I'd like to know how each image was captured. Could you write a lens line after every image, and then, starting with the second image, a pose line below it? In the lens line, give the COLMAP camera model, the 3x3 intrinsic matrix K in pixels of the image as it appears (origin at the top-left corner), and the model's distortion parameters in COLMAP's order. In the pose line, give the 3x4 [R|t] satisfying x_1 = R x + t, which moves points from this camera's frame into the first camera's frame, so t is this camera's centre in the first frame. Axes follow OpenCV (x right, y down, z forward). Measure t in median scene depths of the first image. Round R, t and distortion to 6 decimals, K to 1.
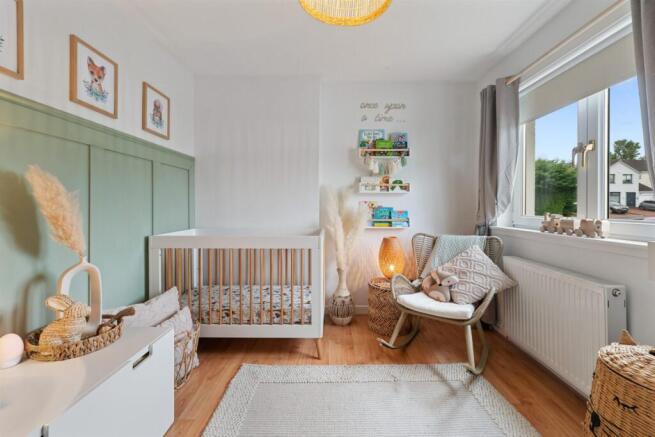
lens RADIAL K [[271.3, 0, 329.6], [0, 271.3, 207.9], [0, 0, 1]] dist [-0.000320, 0.000390]
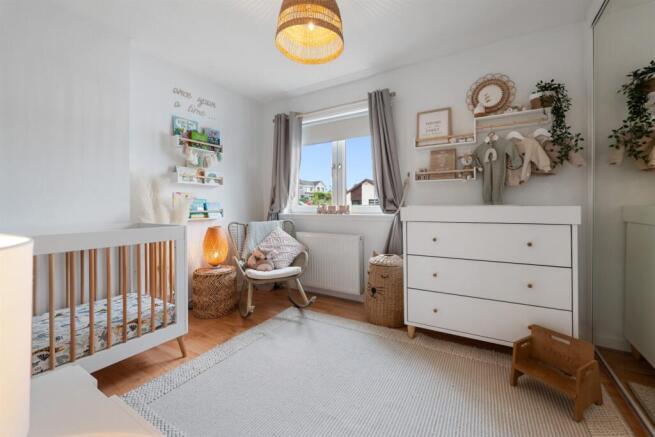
lens RADIAL K [[271.3, 0, 329.6], [0, 271.3, 207.9], [0, 0, 1]] dist [-0.000320, 0.000390]
pose [[0.511700, -0.009131, 0.859116, -0.457727], [0.007769, 0.999952, 0.006000, 0.031391], [-0.859129, 0.003604, 0.511746, 0.067119]]
